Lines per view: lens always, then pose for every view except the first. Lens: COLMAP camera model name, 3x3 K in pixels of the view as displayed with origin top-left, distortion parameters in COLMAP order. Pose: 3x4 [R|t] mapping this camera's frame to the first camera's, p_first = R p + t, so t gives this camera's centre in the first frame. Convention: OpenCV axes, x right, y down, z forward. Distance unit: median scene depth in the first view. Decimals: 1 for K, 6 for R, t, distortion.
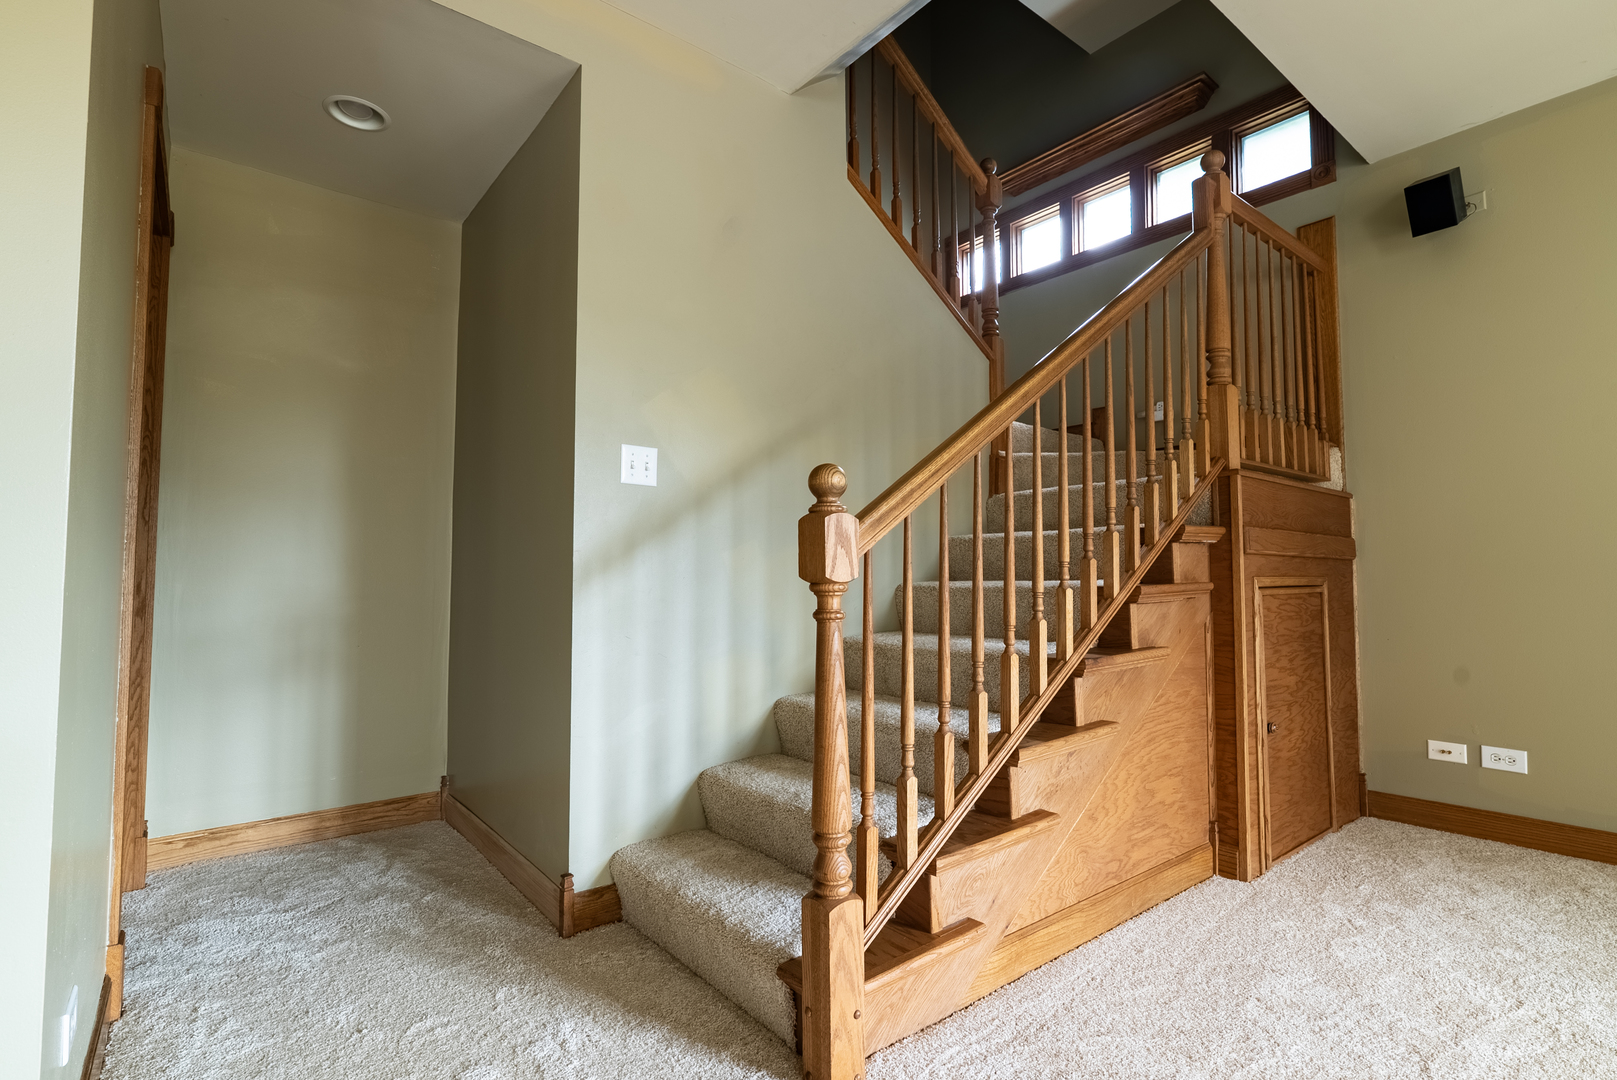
lens RADIAL K [[760.7, 0, 808.5], [0, 760.7, 540.0], [0, 0, 1]] dist [-0.005170, -0.000692]
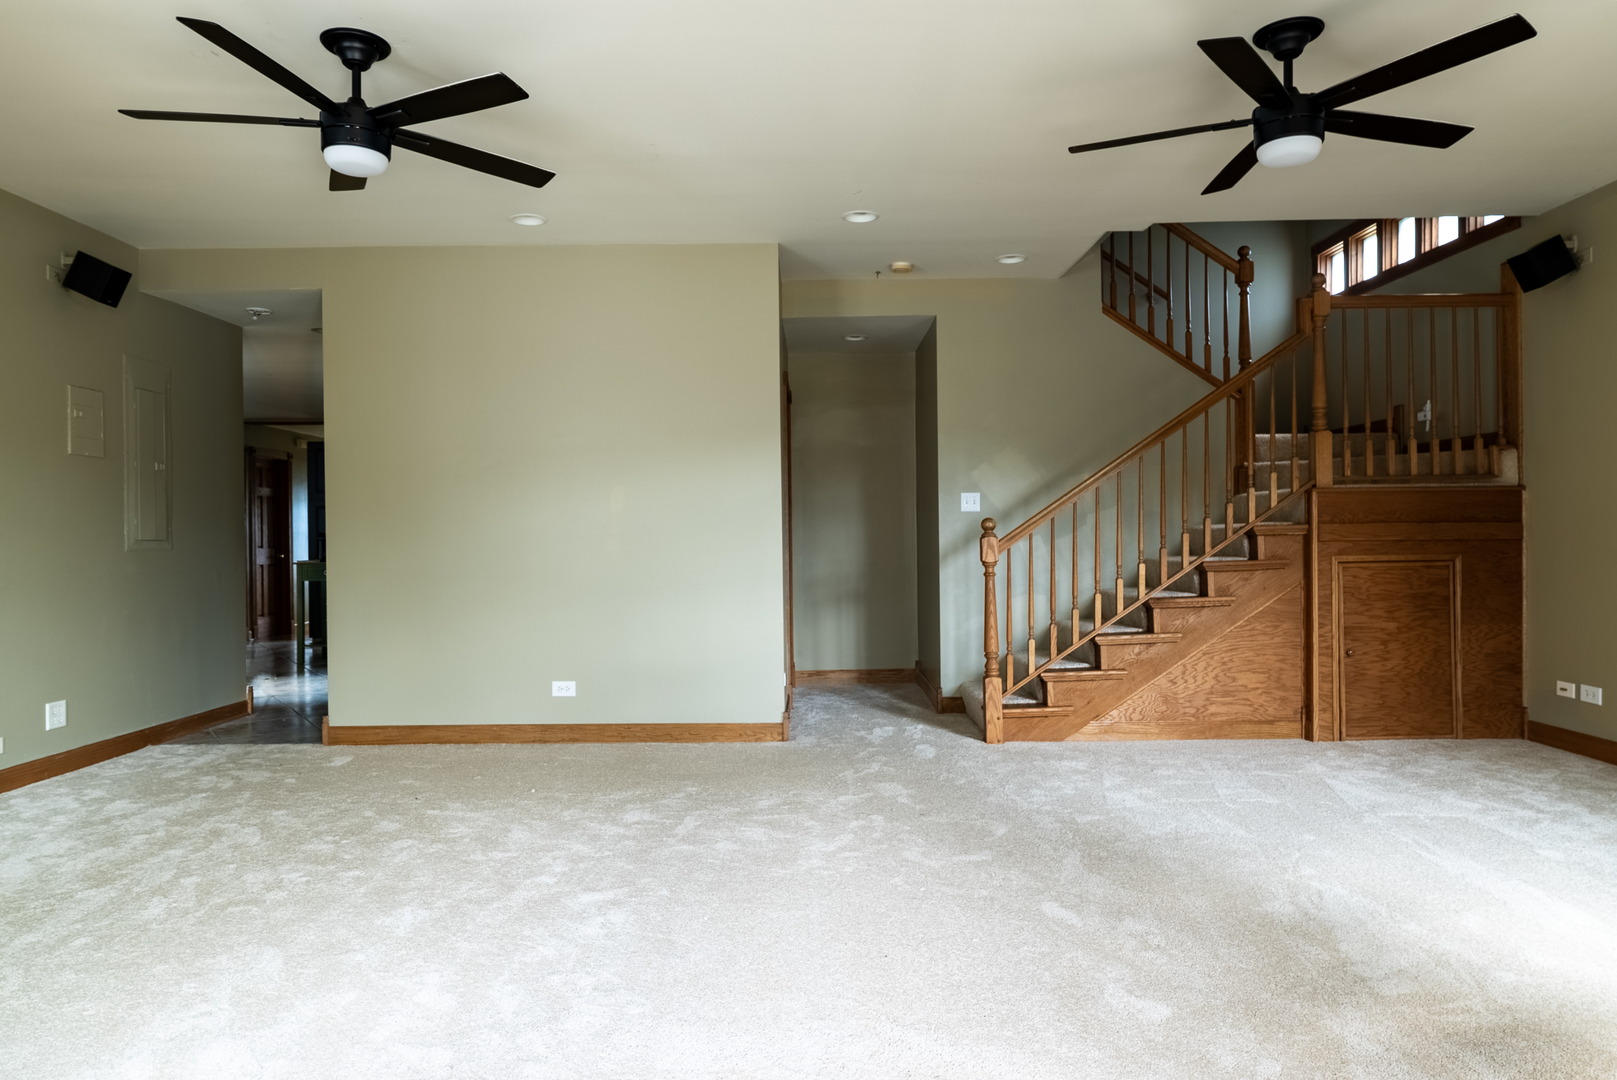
lens RADIAL K [[903.5, 0, 808.5], [0, 903.5, 540.0], [0, 0, 1]] dist [0.000612, 0.000316]
pose [[0.777339, -0.009273, -0.629013, 0.831041], [0.045631, 0.998089, 0.041677, -0.099468], [0.627424, -0.061100, 0.776277, -1.010492]]
